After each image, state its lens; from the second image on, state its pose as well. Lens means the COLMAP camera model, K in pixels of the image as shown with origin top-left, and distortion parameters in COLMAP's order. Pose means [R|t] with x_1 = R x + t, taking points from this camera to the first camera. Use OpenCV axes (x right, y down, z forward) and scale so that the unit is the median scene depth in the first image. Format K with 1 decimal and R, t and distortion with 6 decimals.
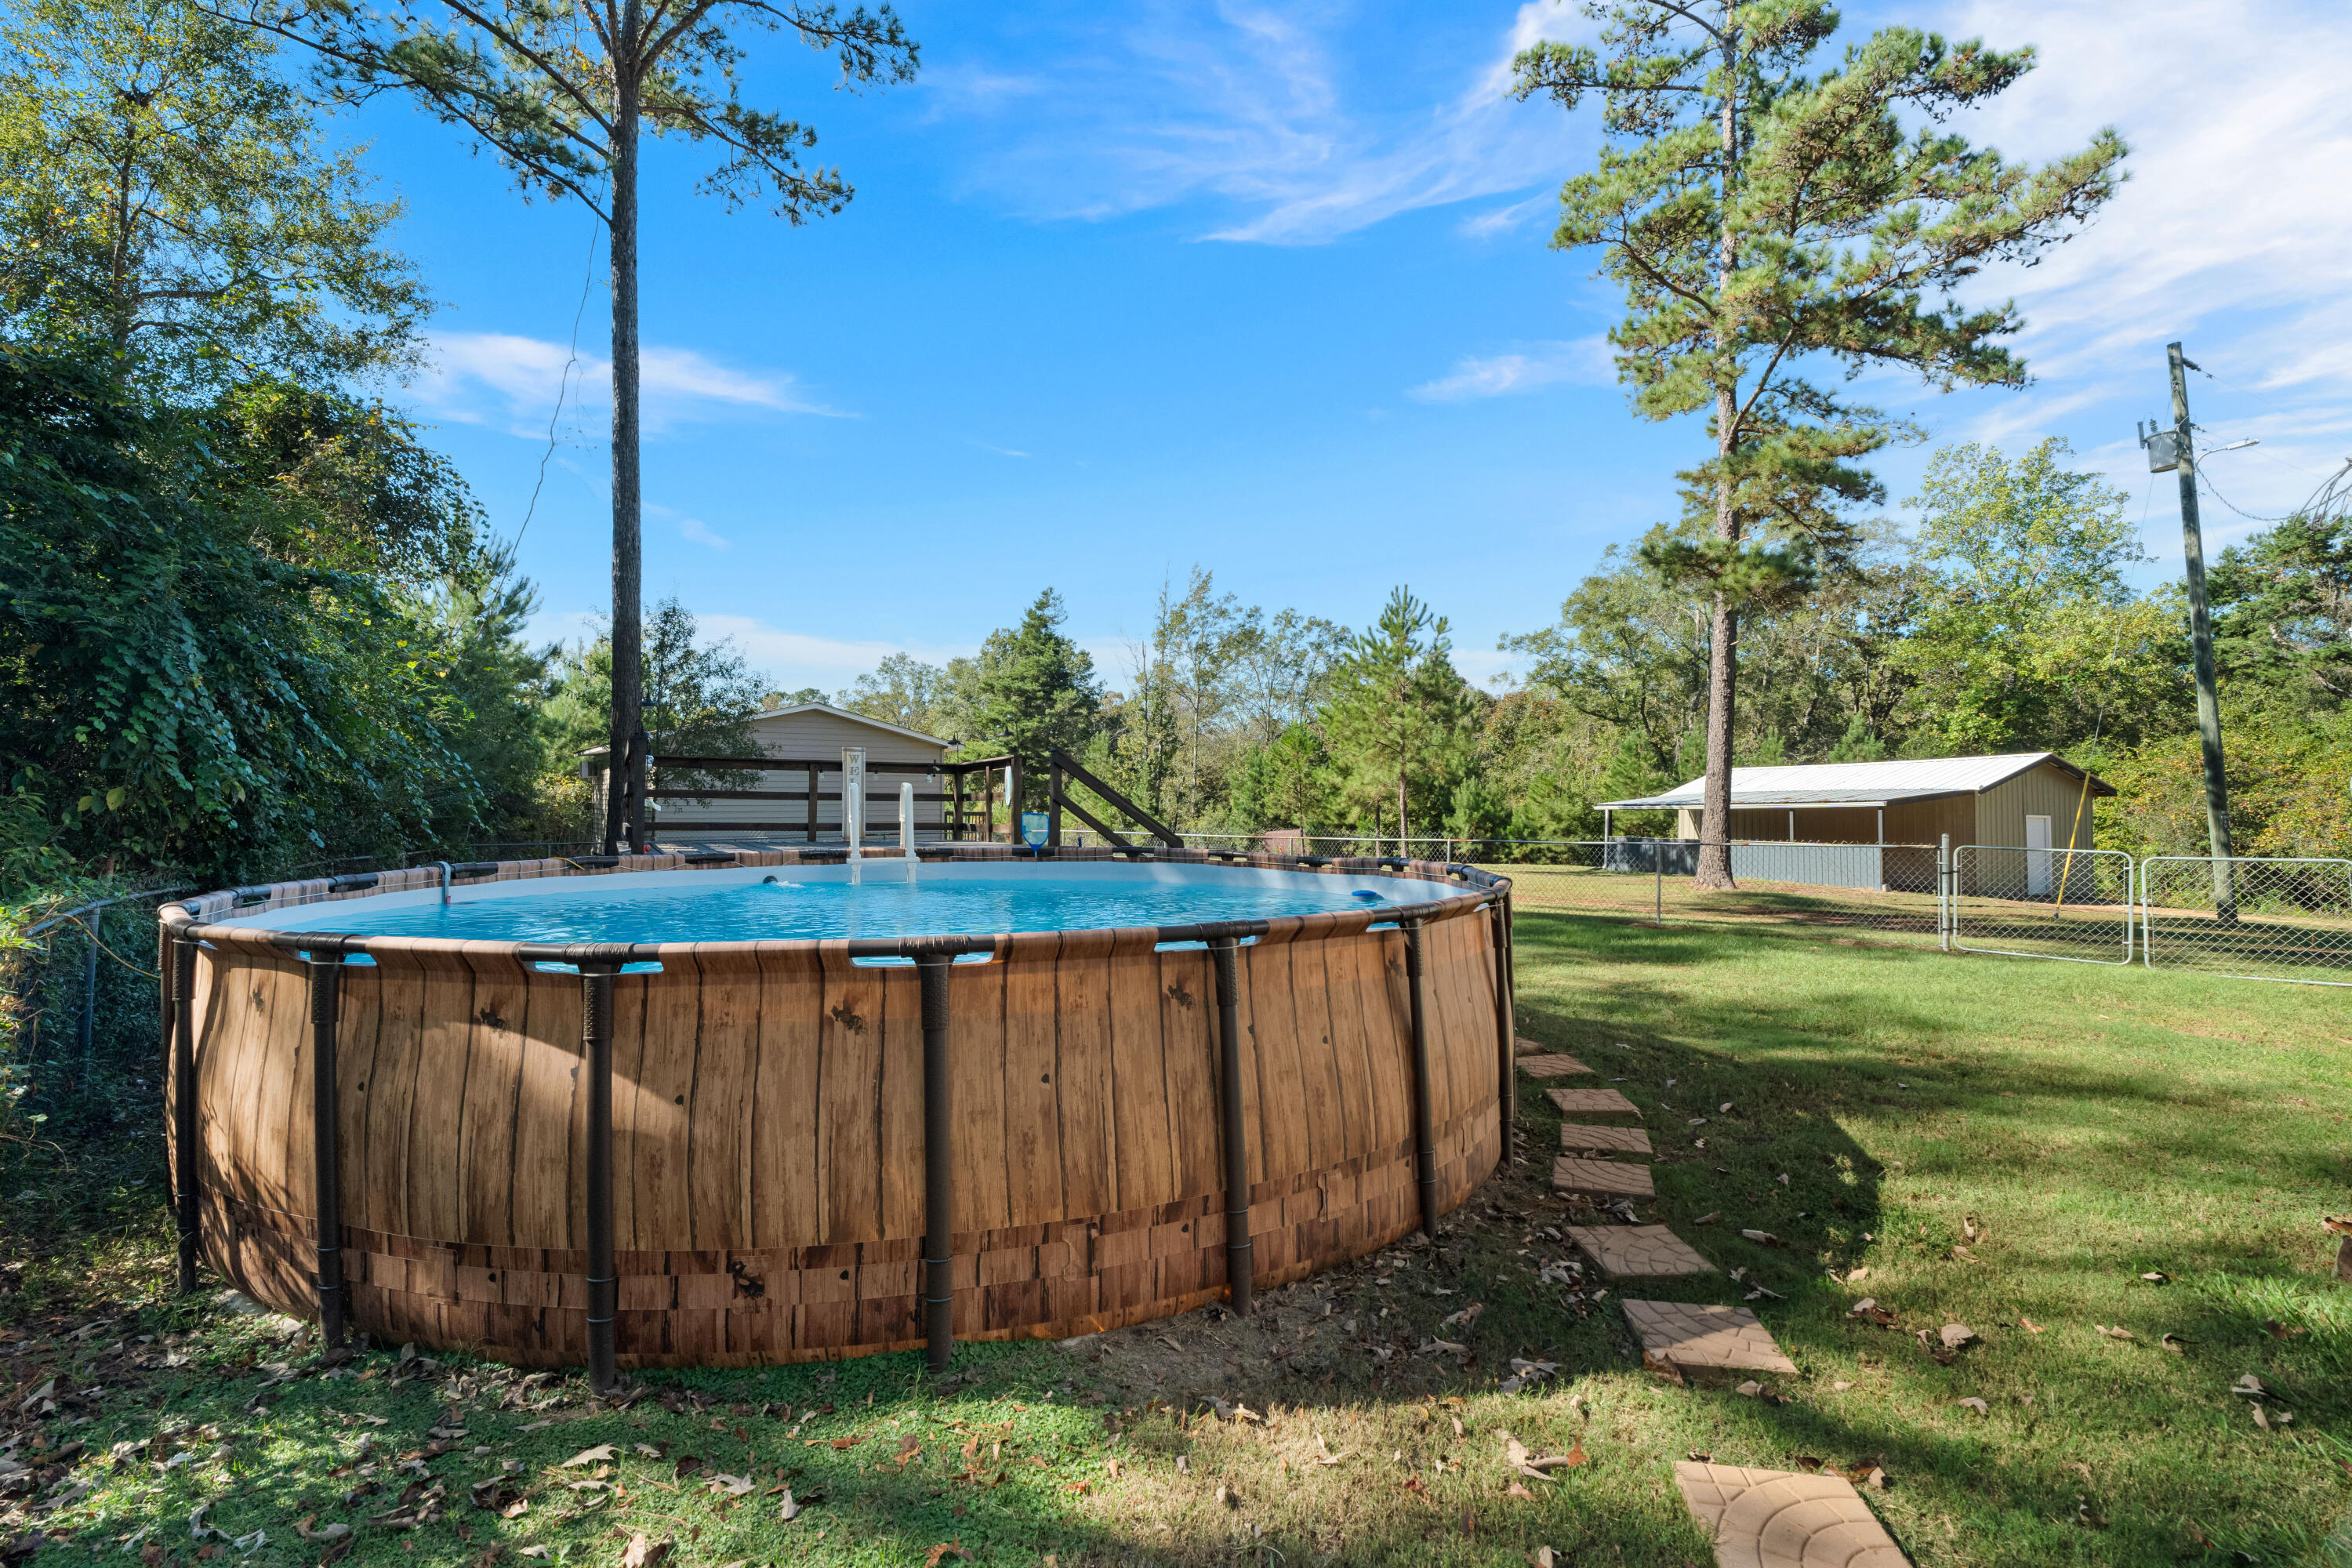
lens RADIAL K [[1063.9, 0, 1177.4], [0, 1063.9, 806.8], [0, 0, 1]] dist [0.000338, -0.004462]
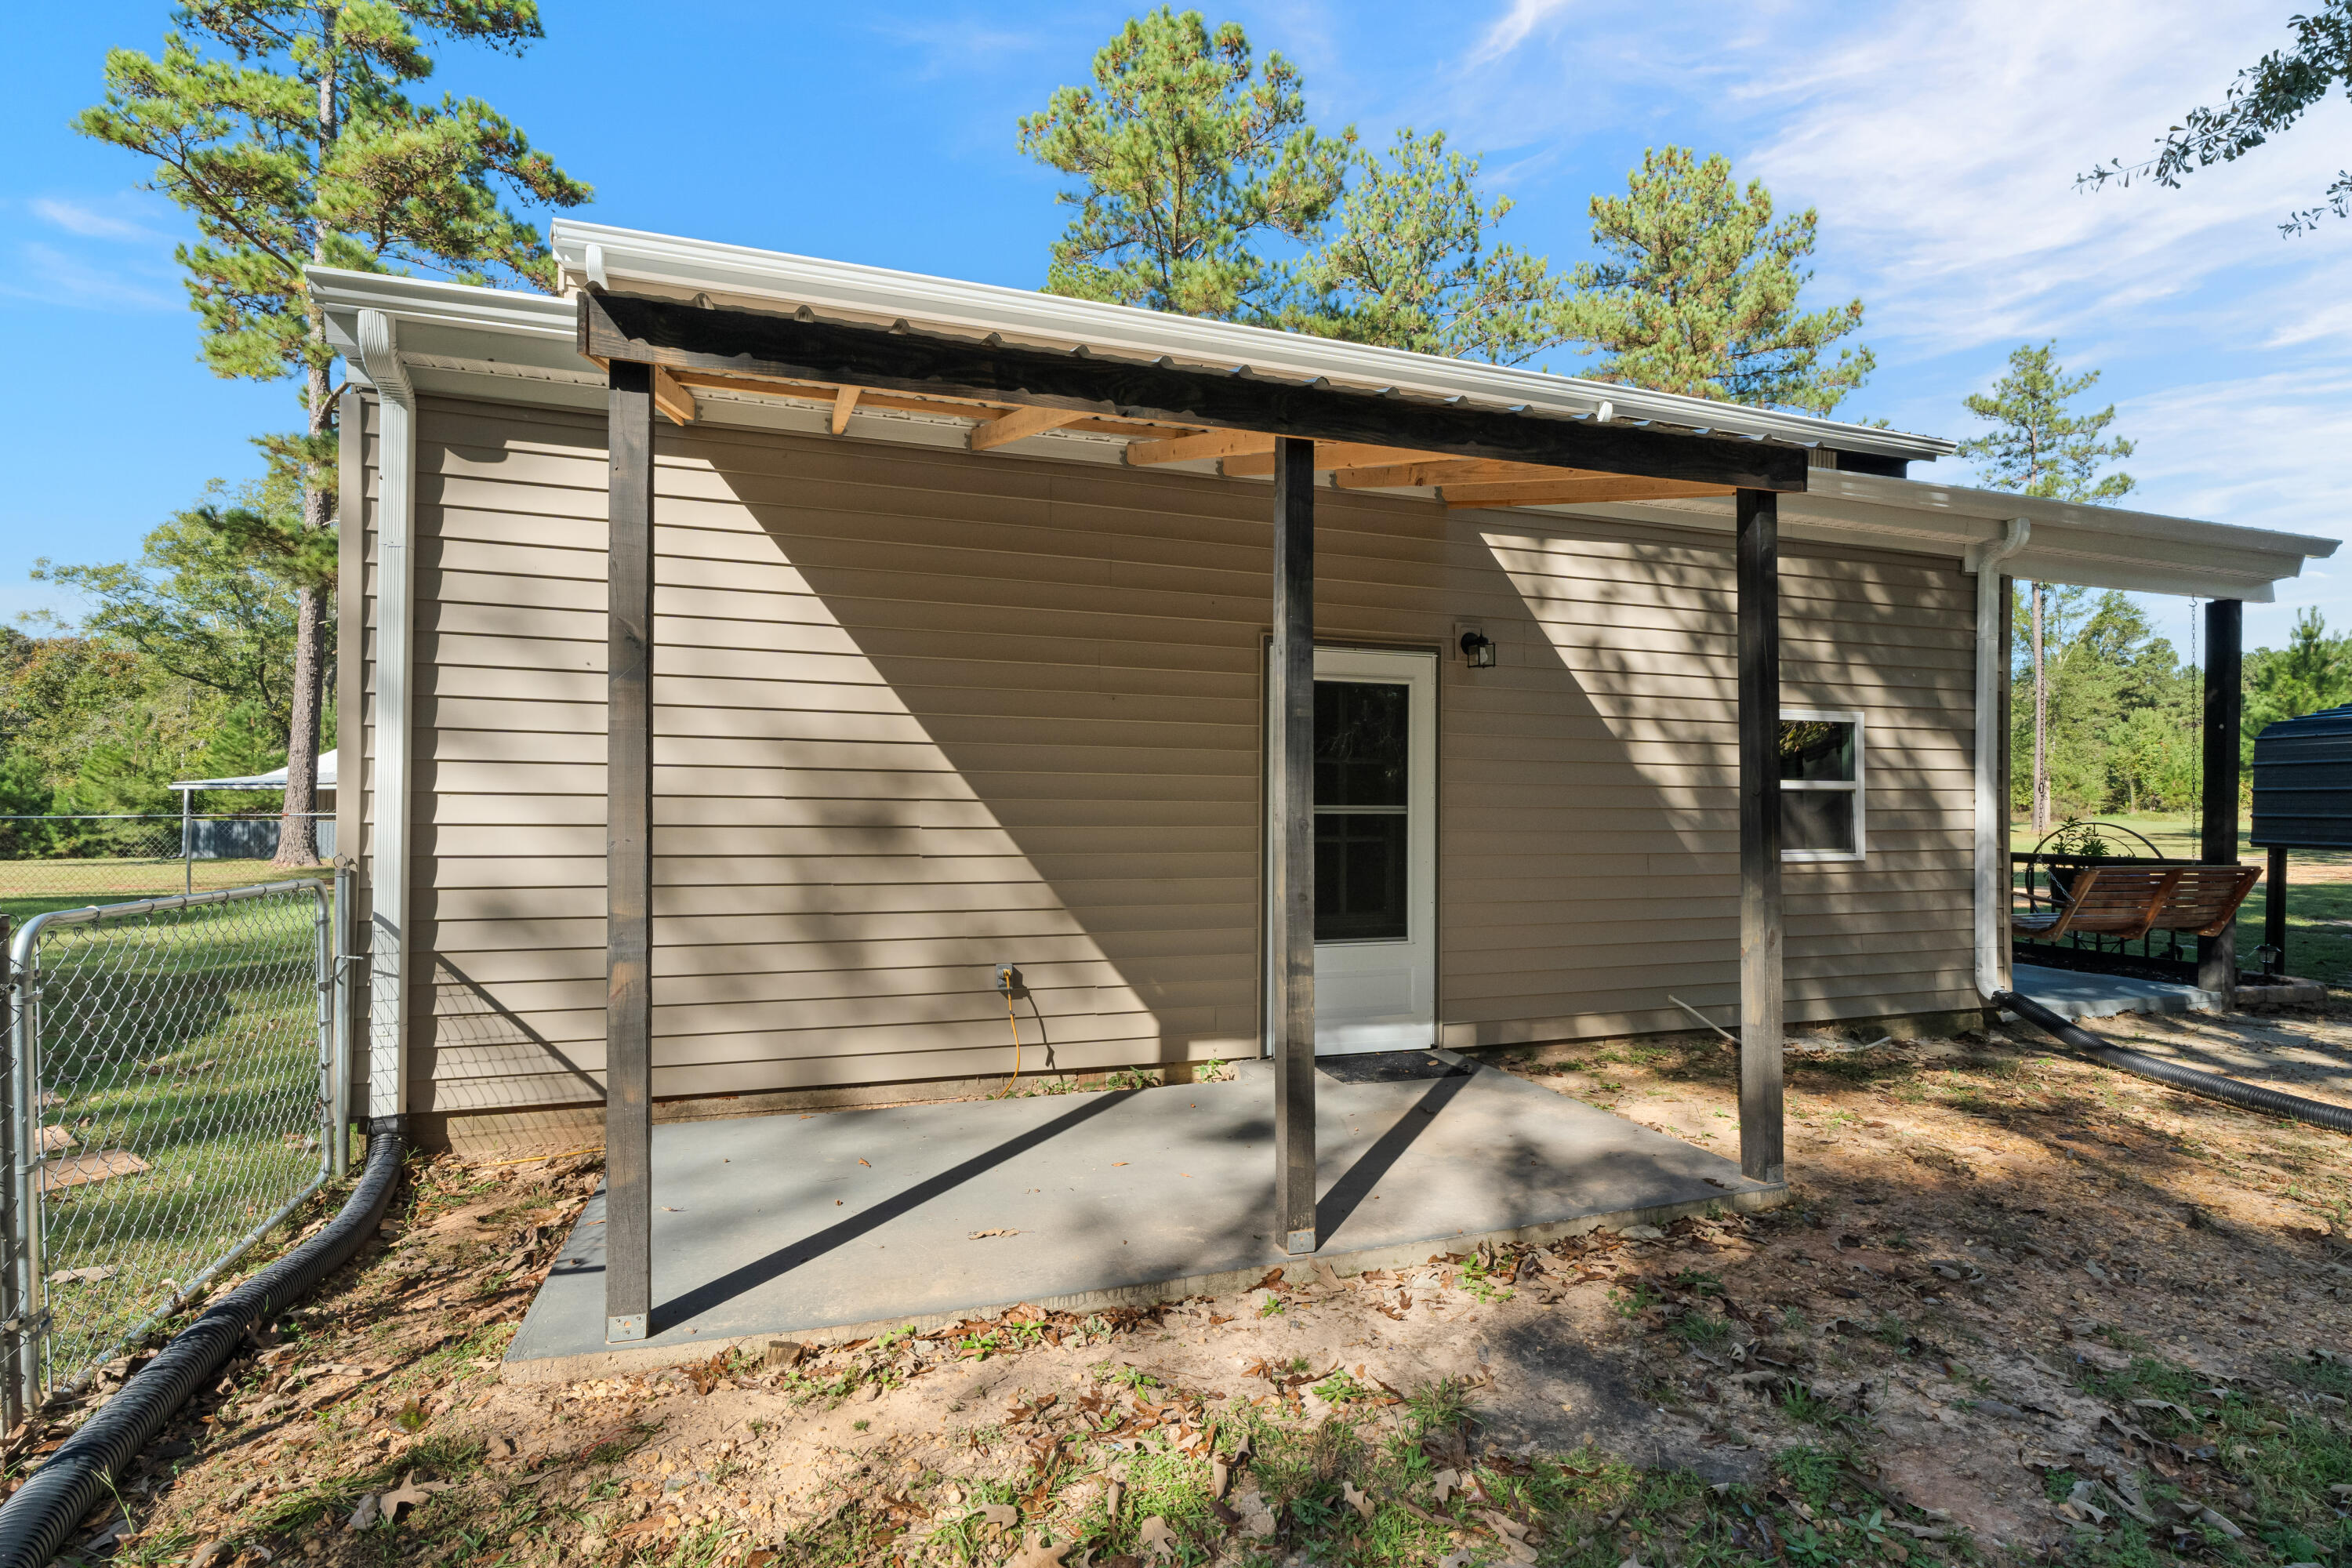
lens RADIAL K [[1063.9, 0, 1177.4], [0, 1063.9, 806.8], [0, 0, 1]] dist [0.000338, -0.004462]
pose [[0.448418, -0.003136, 0.893818, -0.007641], [-0.007231, 0.999948, 0.007136, 0.004597], [-0.893795, -0.009663, 0.448372, -0.111232]]
